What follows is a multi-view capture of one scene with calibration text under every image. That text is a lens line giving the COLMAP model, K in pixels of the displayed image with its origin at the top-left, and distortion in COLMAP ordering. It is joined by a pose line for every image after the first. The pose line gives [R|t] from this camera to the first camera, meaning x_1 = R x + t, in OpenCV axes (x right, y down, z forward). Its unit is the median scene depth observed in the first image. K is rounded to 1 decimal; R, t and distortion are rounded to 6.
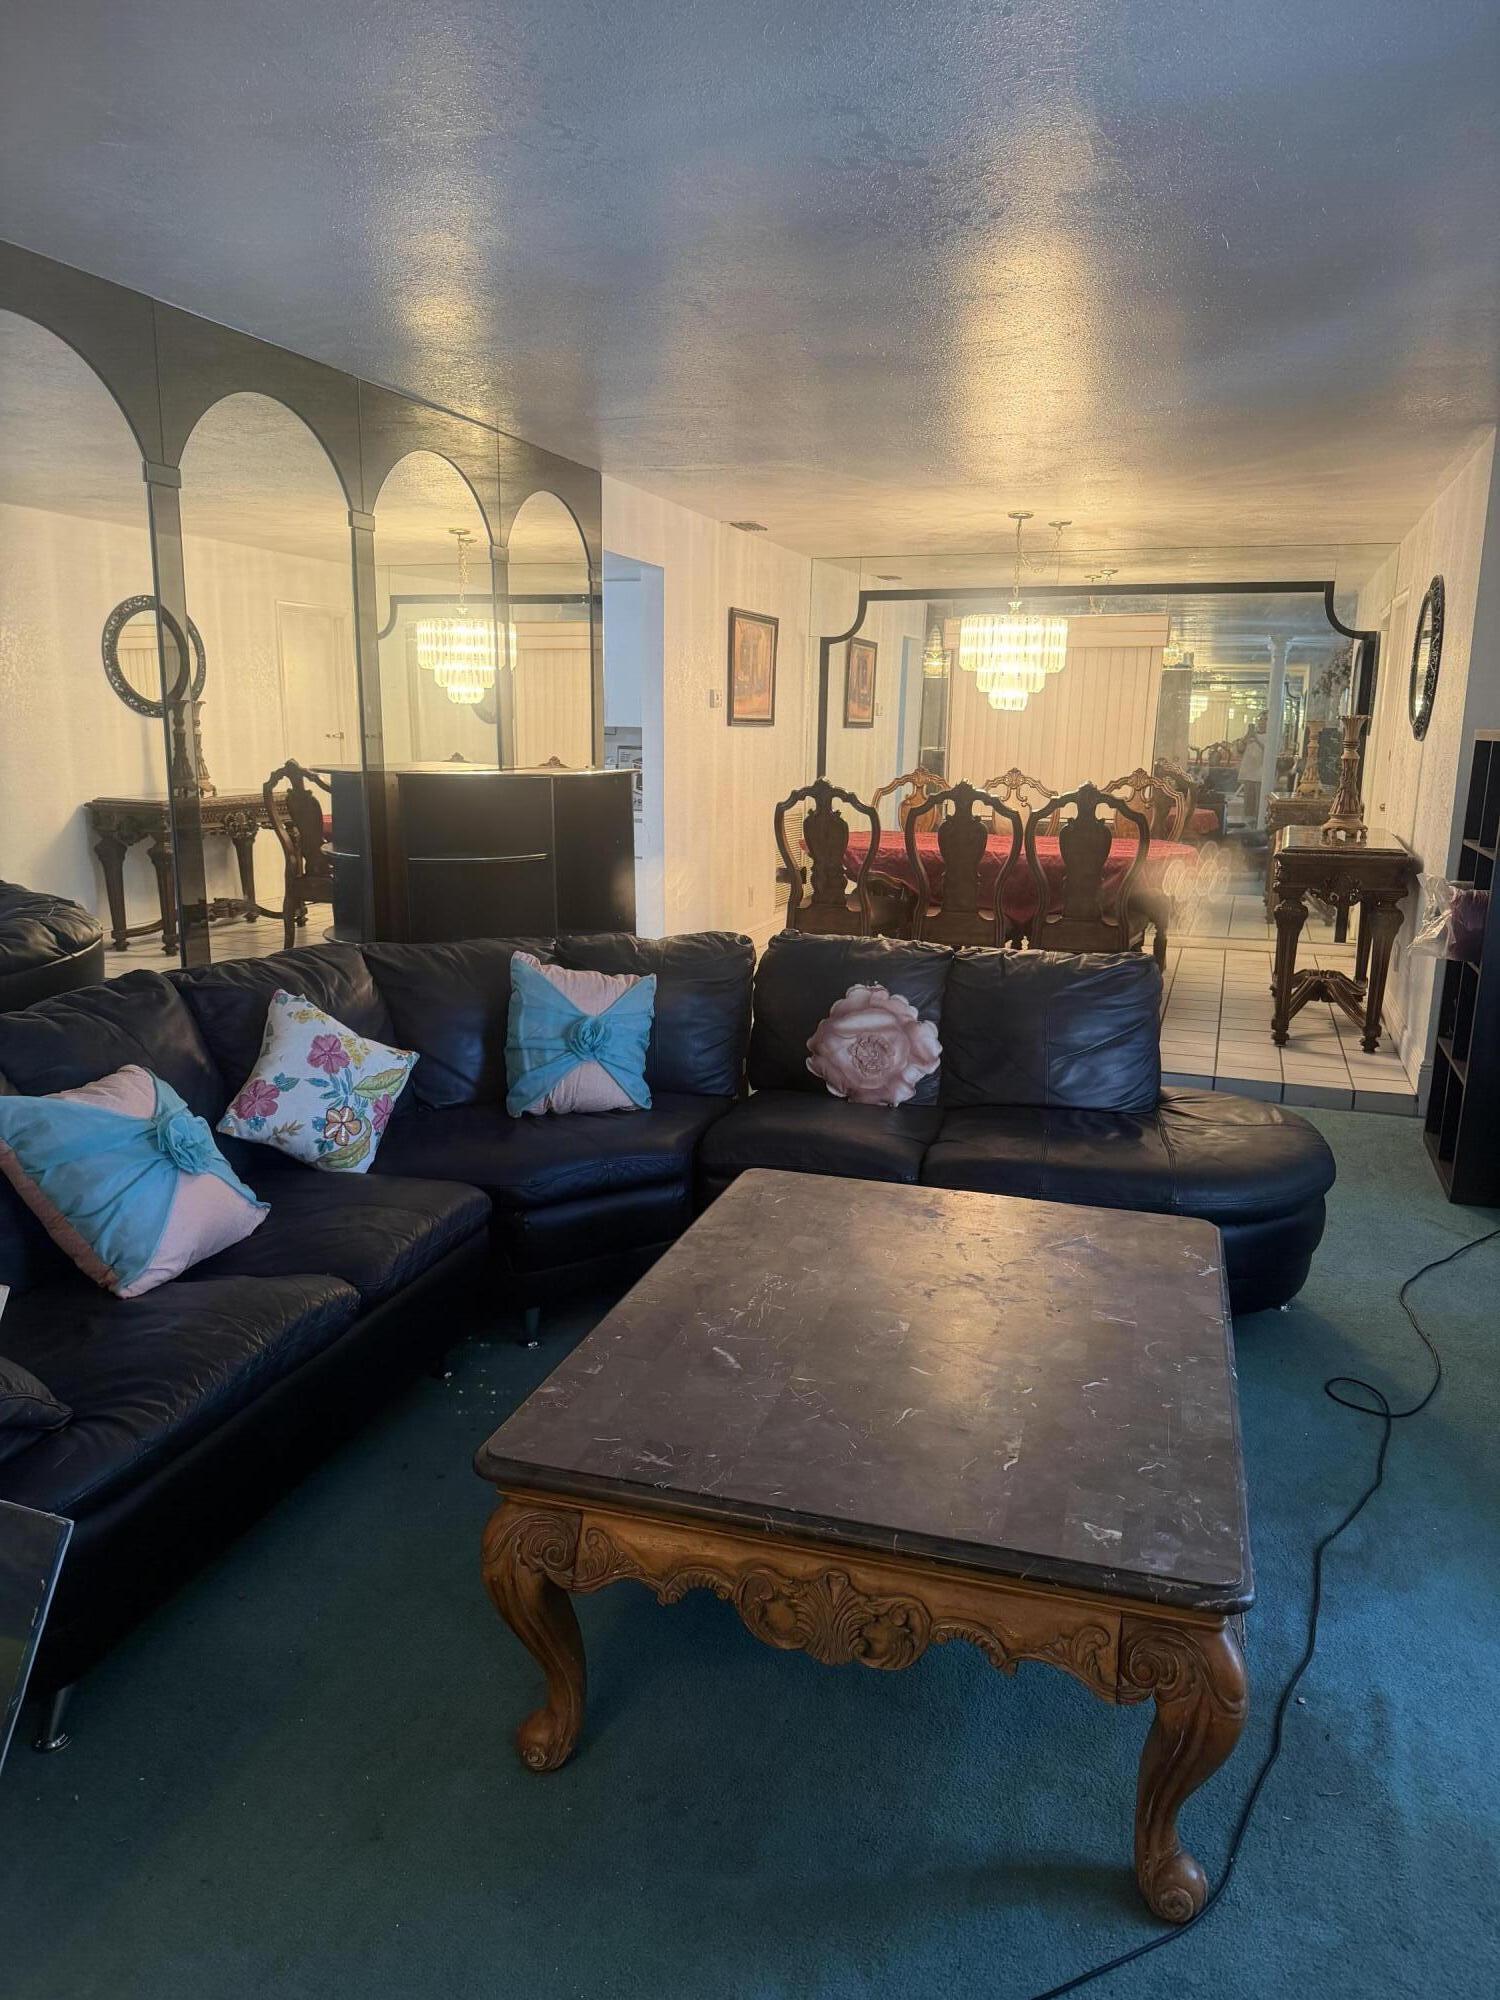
lens RADIAL K [[1384.6, 0, 754.4], [0, 1384.6, 1015.7], [0, 0, 1]] dist [0.185671, -0.400893]
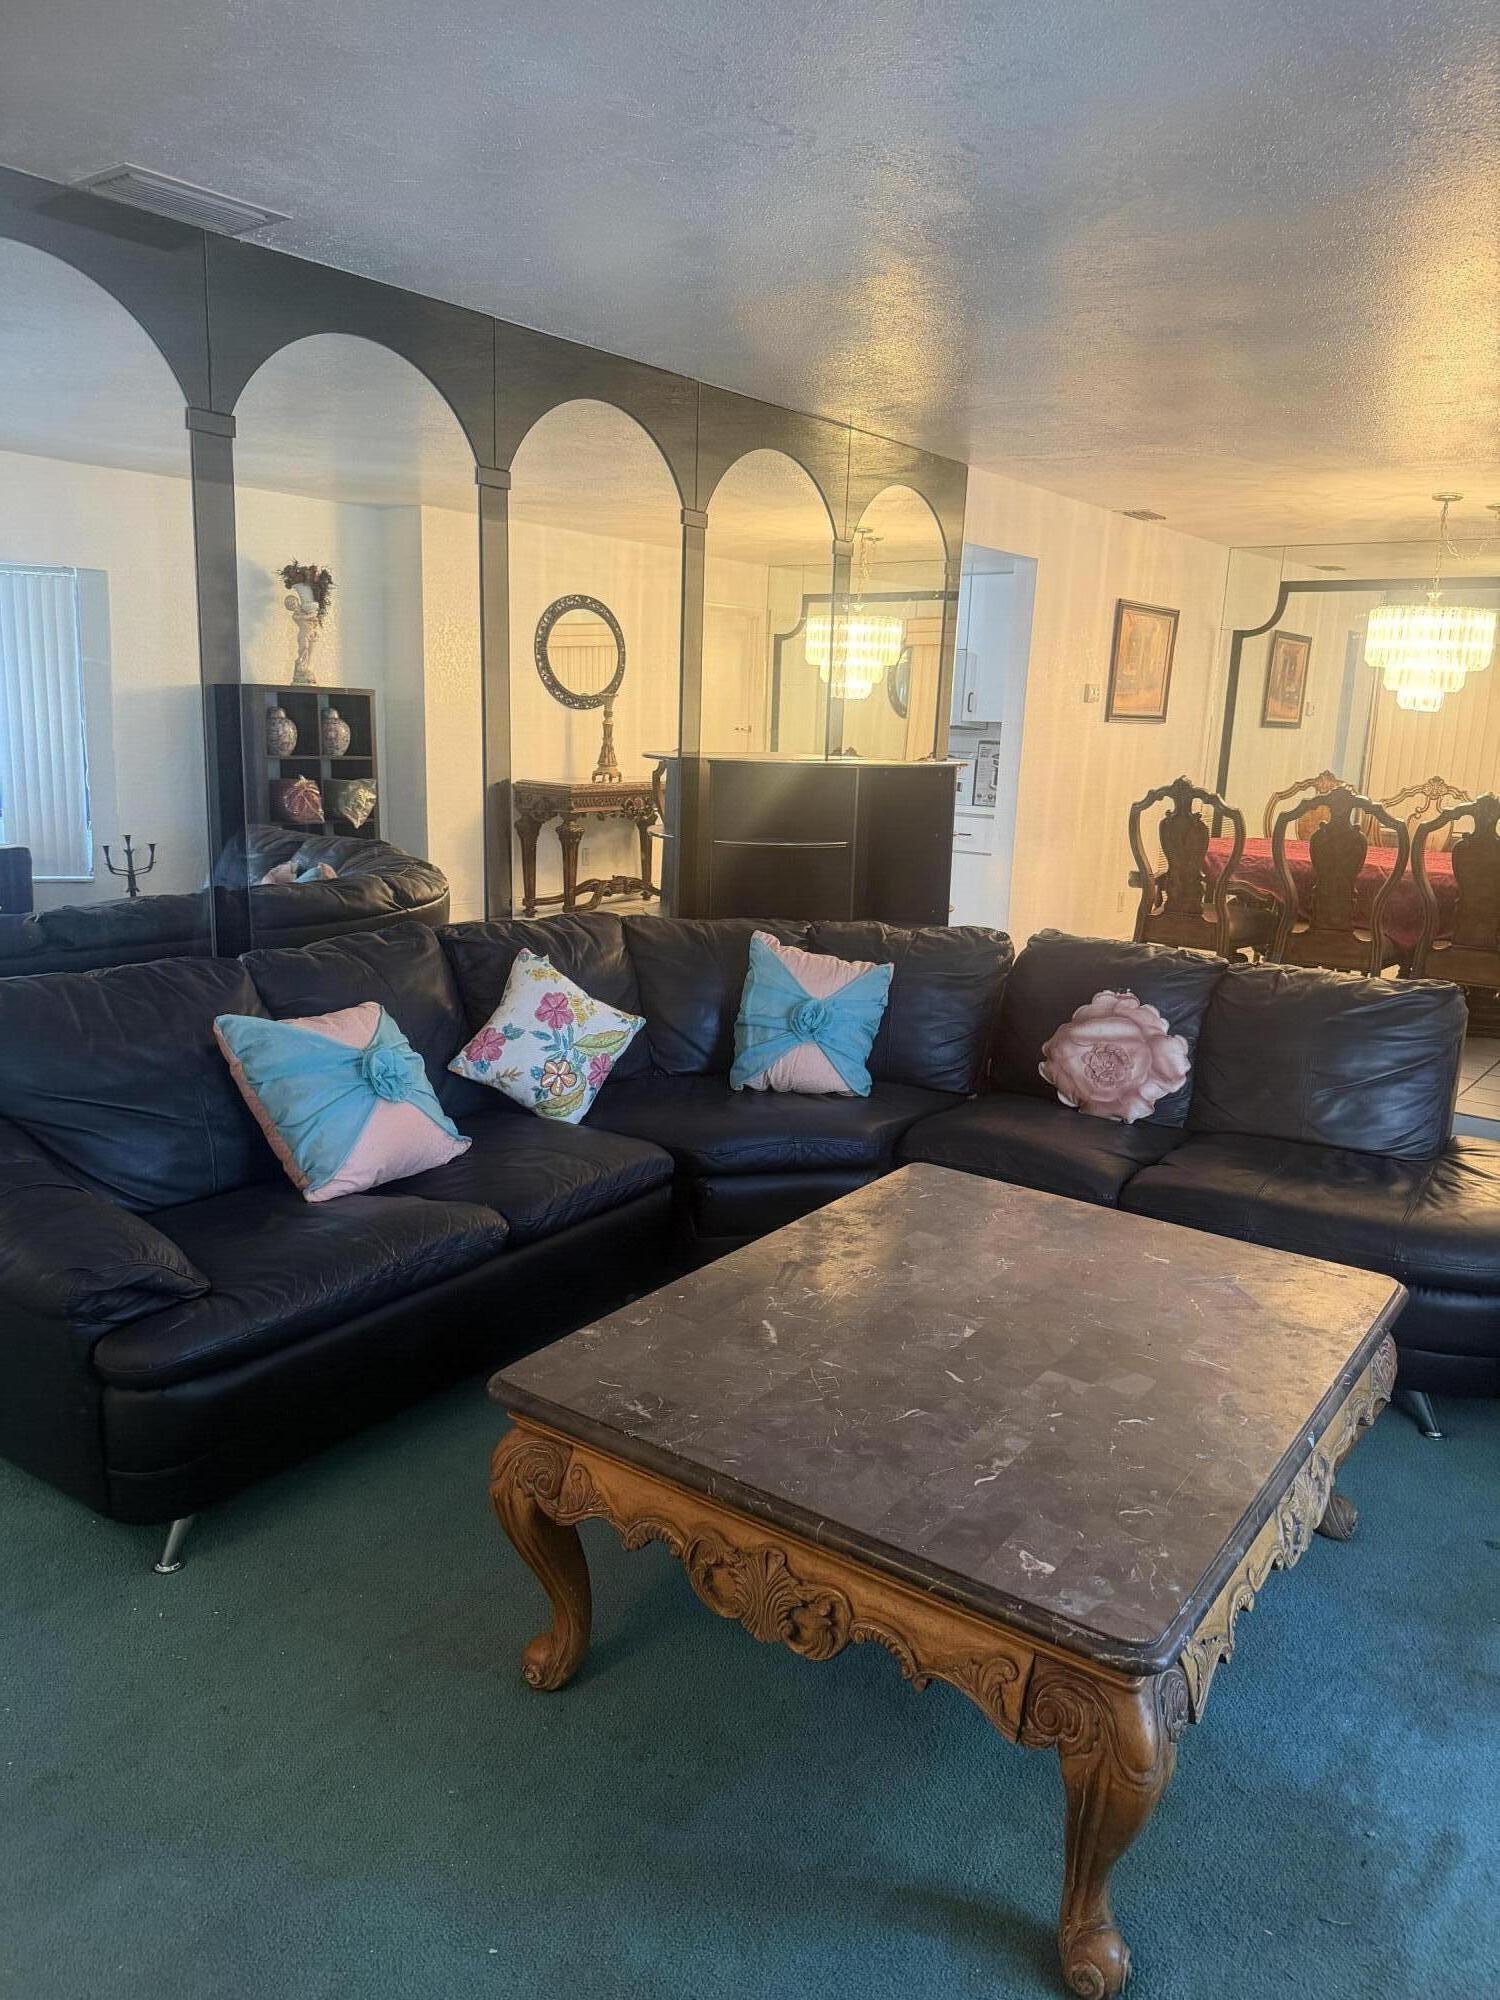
lens RADIAL K [[1392.7, 0, 751.4], [0, 1392.7, 1010.9], [0, 0, 1]] dist [0.168795, -0.367533]
pose [[0.946591, 0.086057, -0.310741, 0.159817], [-0.087432, 0.996125, 0.009530, 0.003624], [0.310357, 0.018148, 0.950447, 0.019089]]
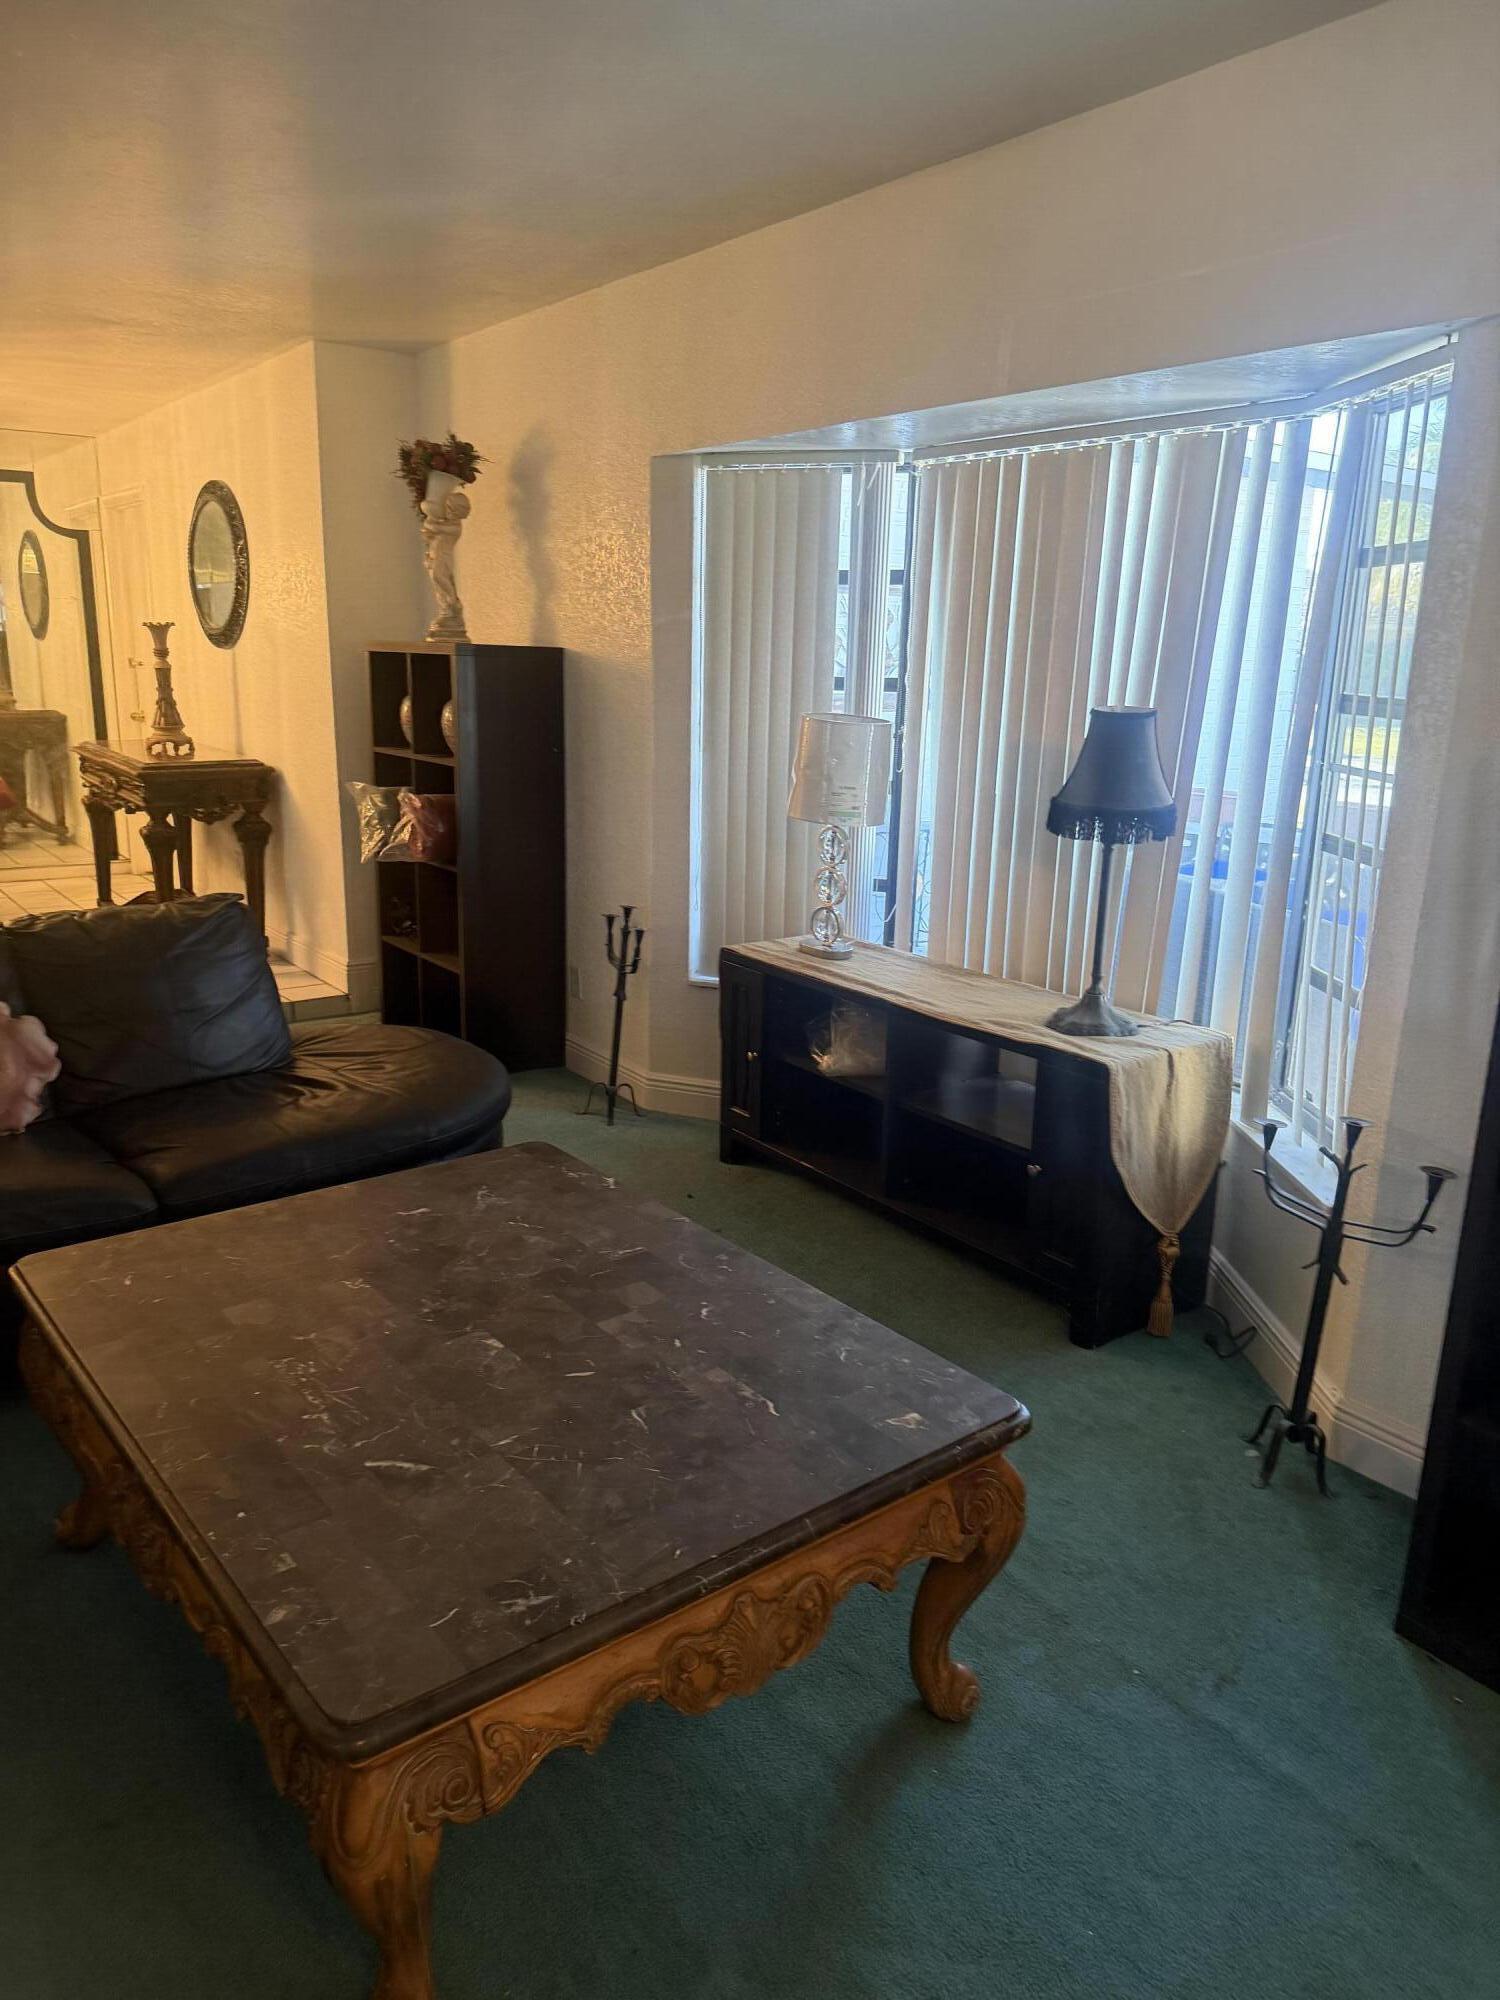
lens RADIAL K [[1386.1, 0, 747.5], [0, 1386.1, 1012.3], [0, 0, 1]] dist [0.137074, -0.256823]
pose [[0.578605, -0.210809, 0.787893, -0.290299], [0.157930, 0.976695, 0.145346, -0.054029], [-0.800171, 0.040334, 0.598414, 0.217852]]
